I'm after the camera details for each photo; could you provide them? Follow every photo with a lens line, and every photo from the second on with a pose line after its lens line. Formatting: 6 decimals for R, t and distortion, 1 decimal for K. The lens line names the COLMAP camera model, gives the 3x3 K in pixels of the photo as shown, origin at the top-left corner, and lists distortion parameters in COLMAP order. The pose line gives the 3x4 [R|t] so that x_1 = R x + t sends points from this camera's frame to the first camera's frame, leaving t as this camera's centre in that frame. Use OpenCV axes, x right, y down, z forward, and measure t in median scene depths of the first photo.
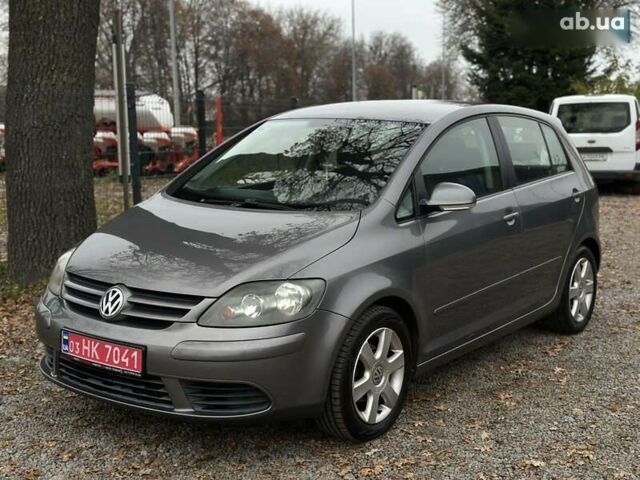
lens RADIAL K [[893.5, 0, 316.3], [0, 893.5, 250.0], [0, 0, 1]] dist [0.124492, 0.000000]
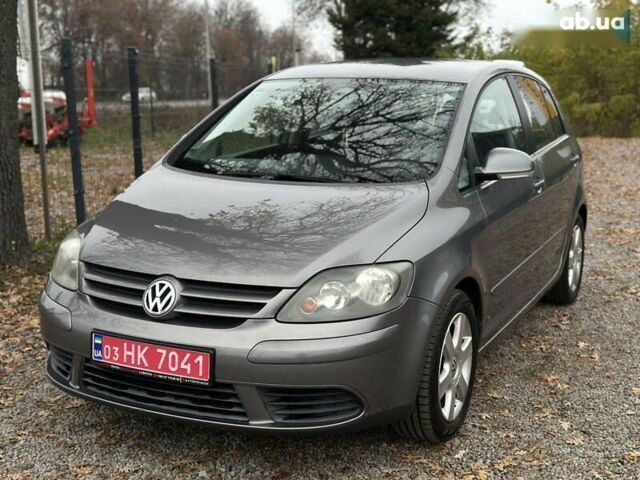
lens RADIAL K [[893.5, 0, 318.6], [0, 893.5, 243.9], [0, 0, 1]] dist [0.124492, 0.000000]
pose [[0.984481, -0.030943, 0.172744, -0.218626], [0.025839, 0.999163, 0.031718, -0.013758], [-0.173581, -0.026763, 0.984456, 0.152380]]
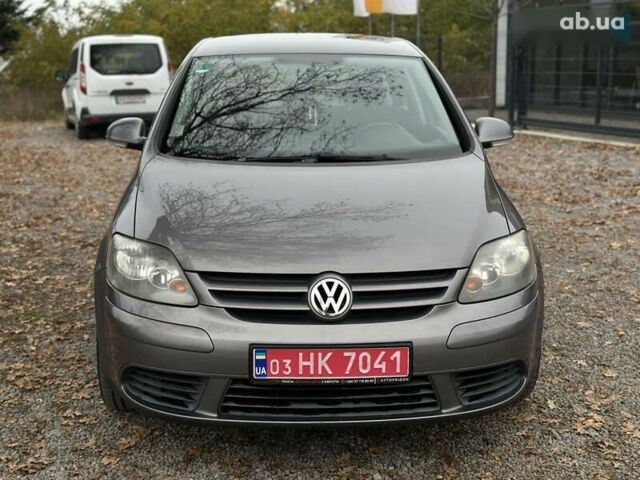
lens RADIAL K [[893.5, 0, 315.3], [0, 893.5, 238.7], [0, 0, 1]] dist [0.124492, 0.000000]
pose [[0.773613, -0.139748, 0.618056, -0.680405], [0.109876, 0.990187, 0.086360, -0.056440], [-0.624059, 0.001100, 0.781376, 0.404771]]
